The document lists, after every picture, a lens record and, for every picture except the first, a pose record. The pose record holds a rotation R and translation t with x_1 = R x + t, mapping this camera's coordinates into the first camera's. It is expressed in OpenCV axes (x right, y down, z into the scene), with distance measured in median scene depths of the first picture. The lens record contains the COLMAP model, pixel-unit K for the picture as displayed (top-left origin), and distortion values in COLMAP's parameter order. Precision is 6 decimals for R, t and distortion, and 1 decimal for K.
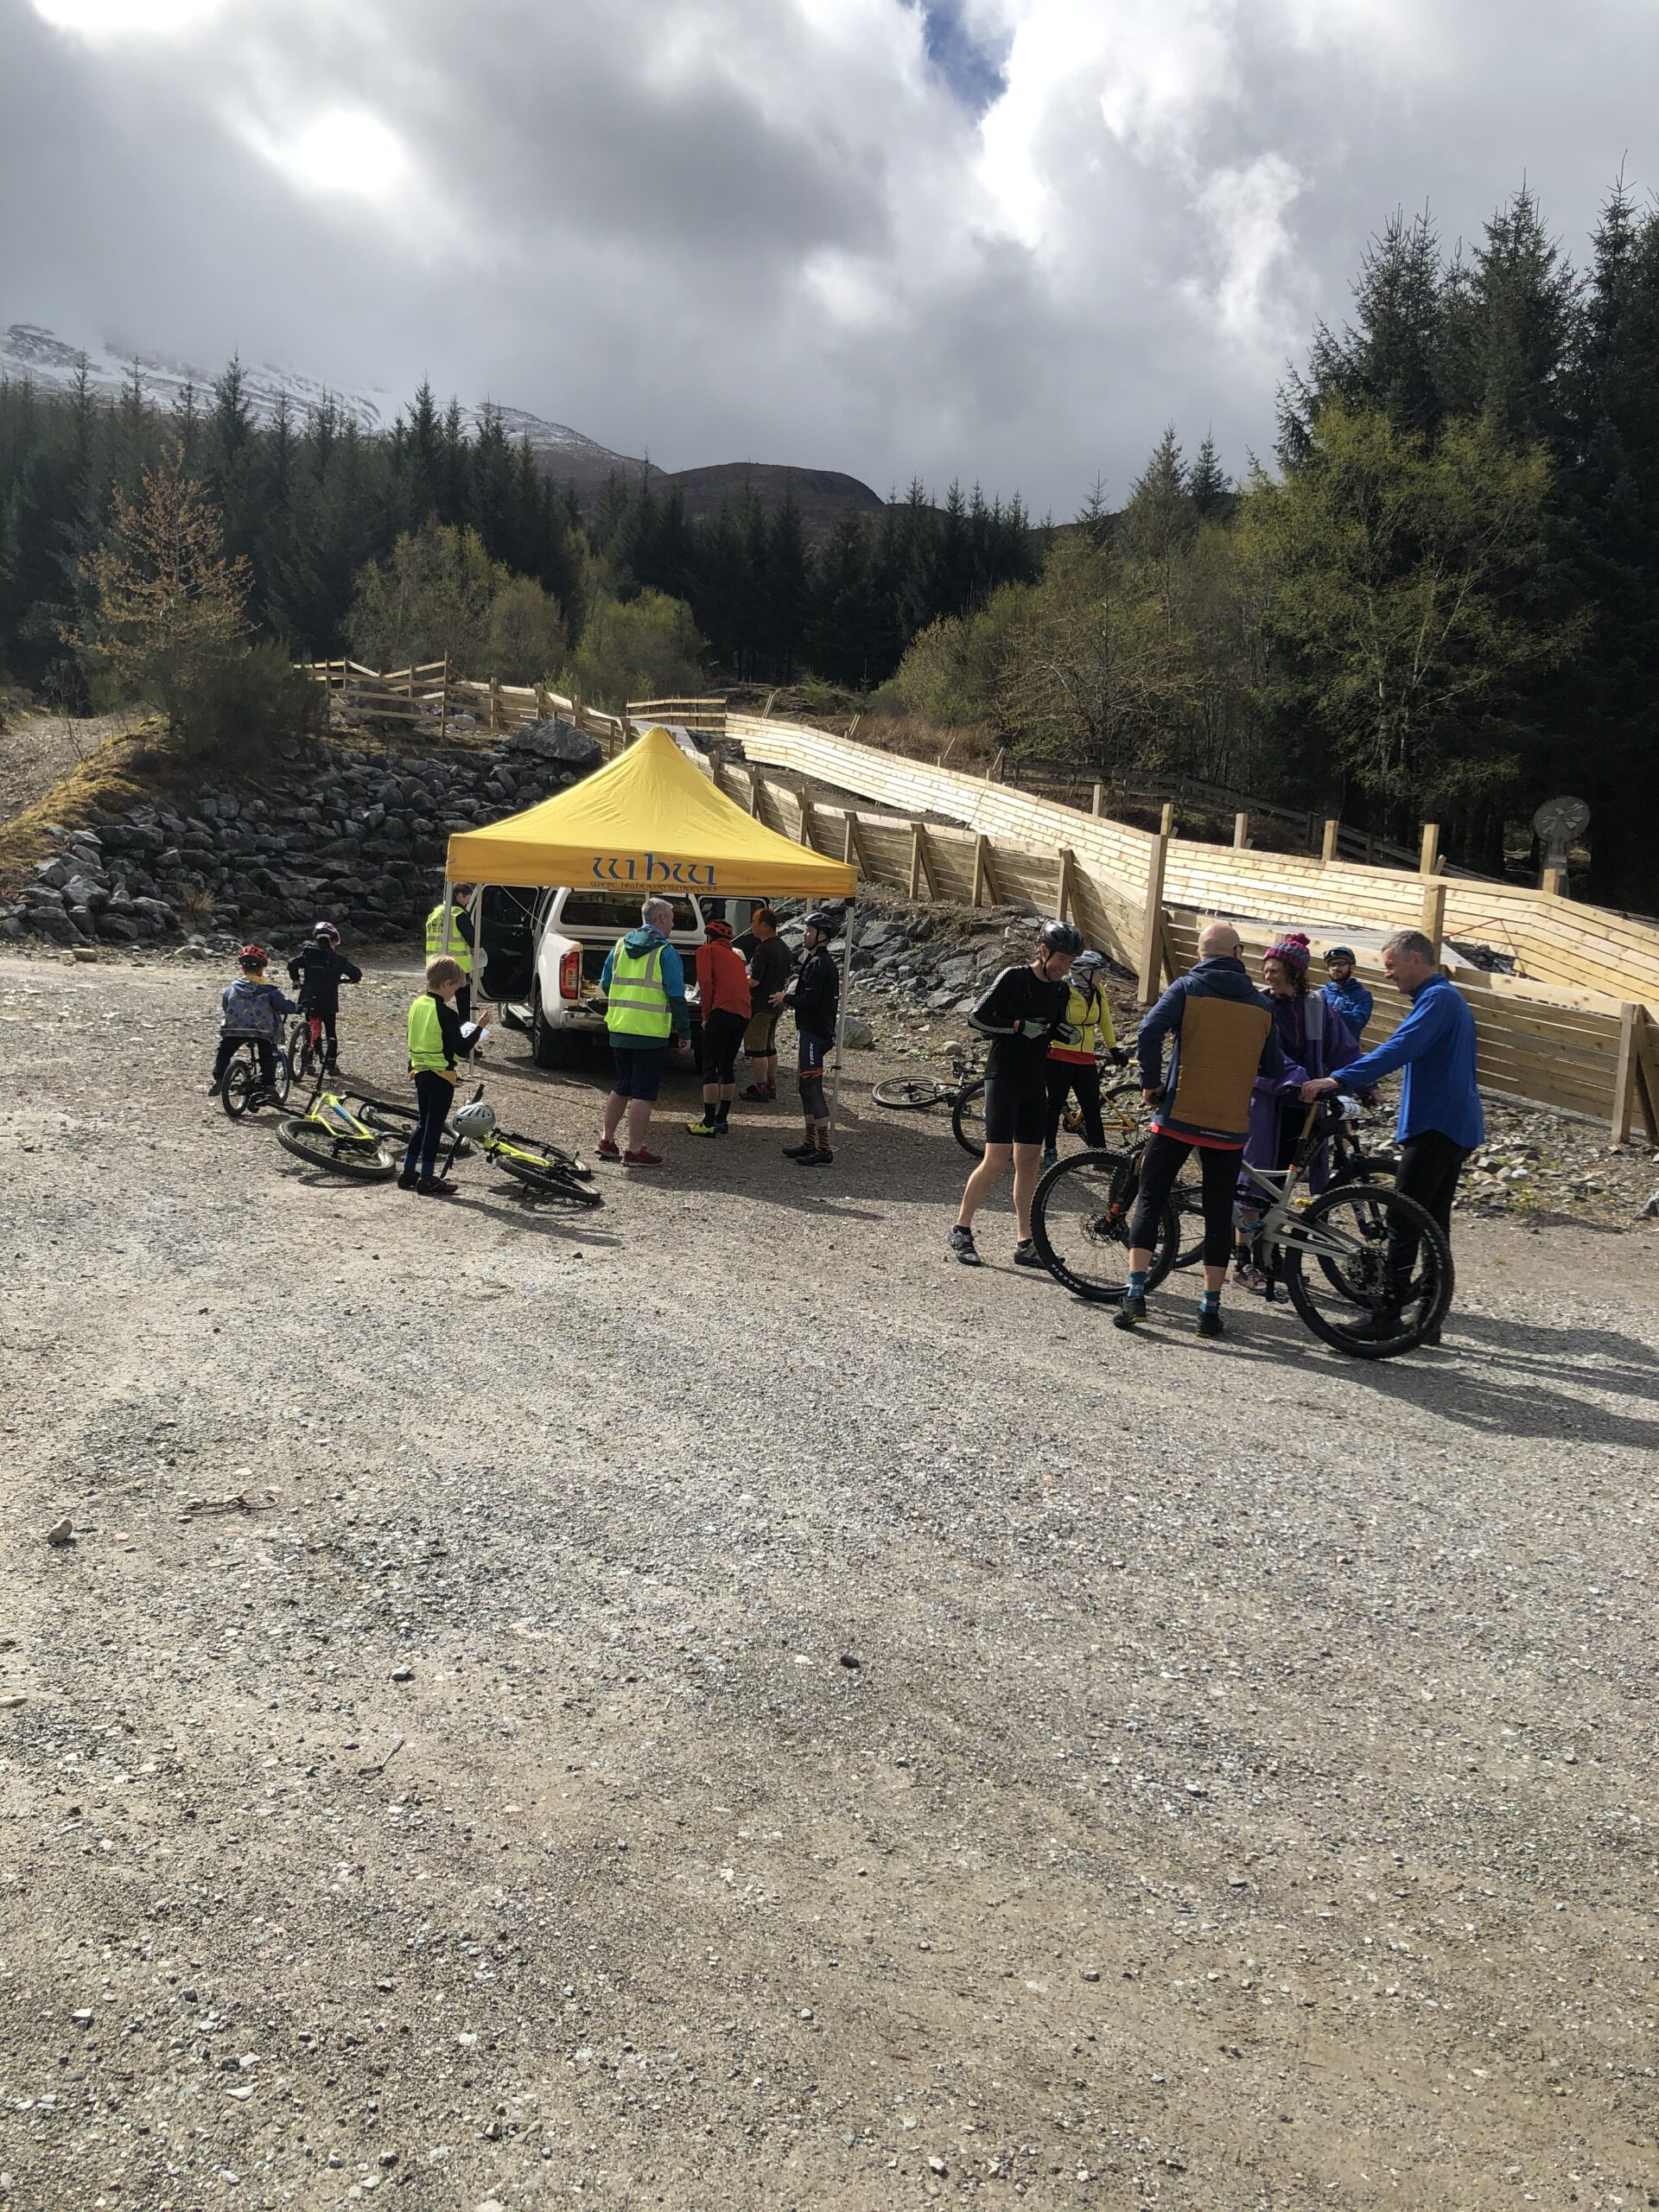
lens RADIAL K [[1817.0, 0, 827.7], [0, 1817.0, 1103.4], [0, 0, 1]] dist [-0.008132, 0.000888]
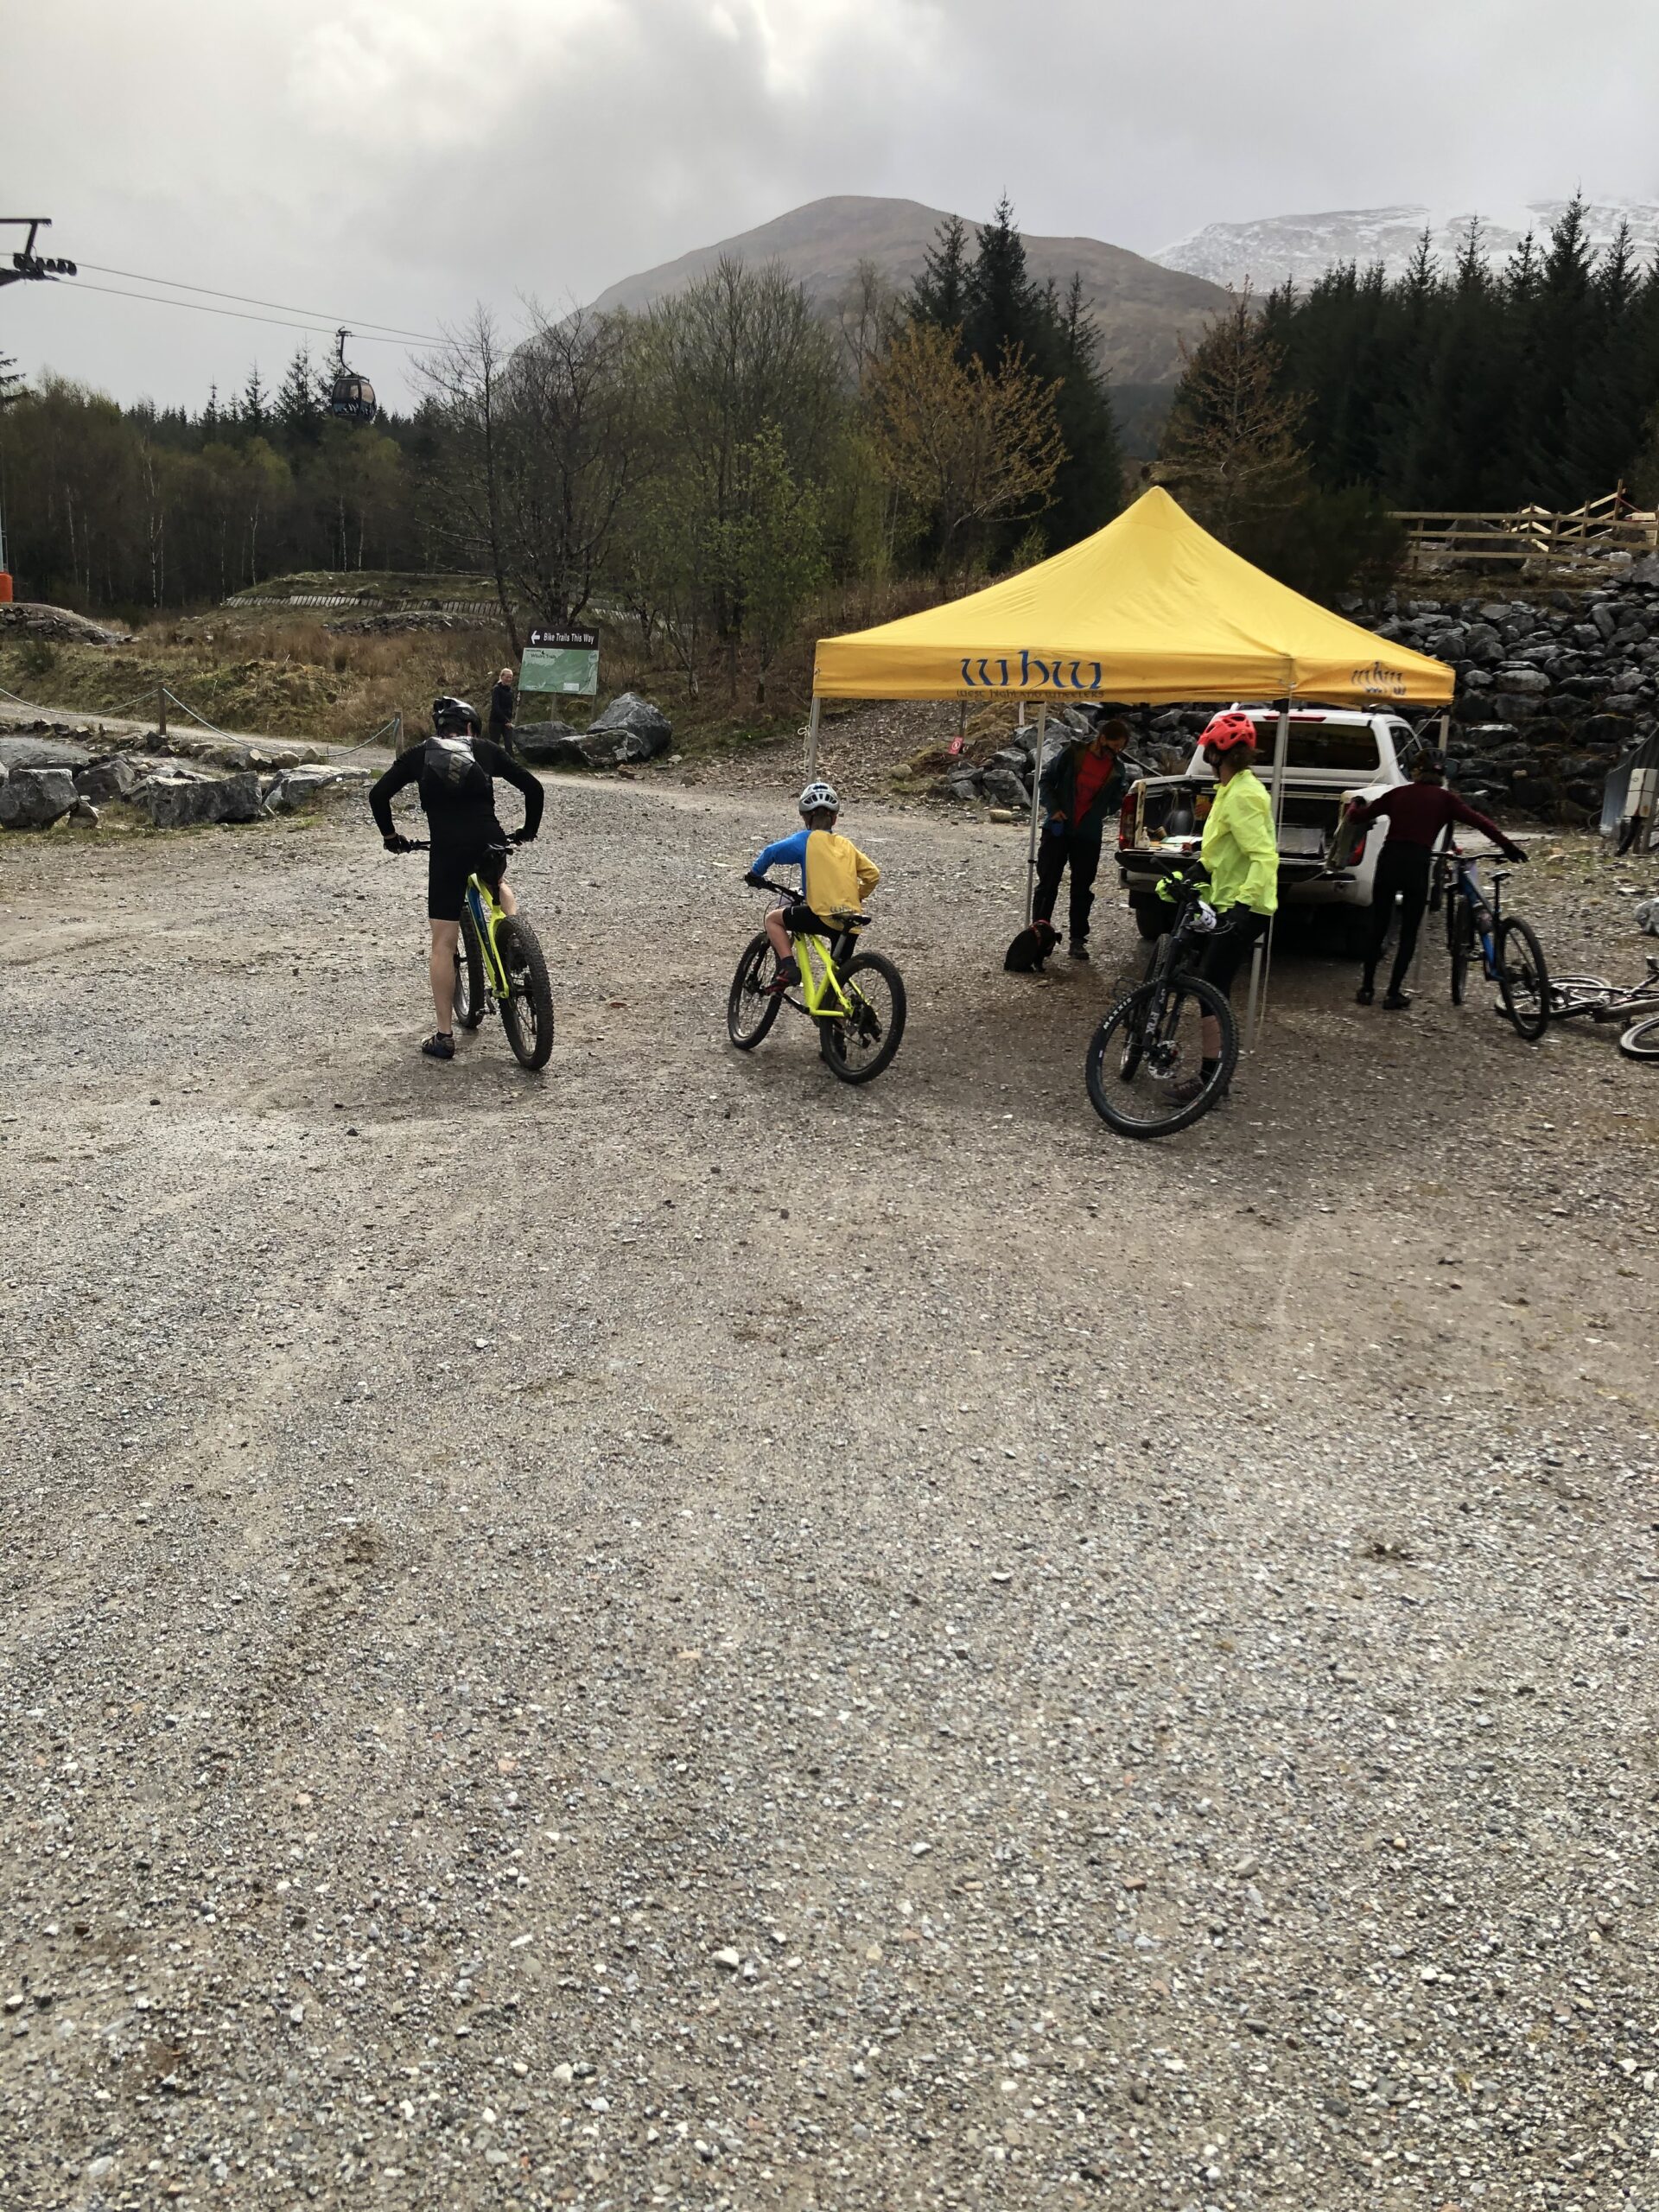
lens RADIAL K [[1817.0, 0, 828.7], [0, 1817.0, 1110.4], [0, 0, 1]] dist [-0.008132, 0.000888]
pose [[0.750881, 0.107074, -0.651700, 0.128825], [-0.066030, 0.993997, 0.087235, -0.000668], [0.657129, -0.022472, 0.753443, 0.118636]]
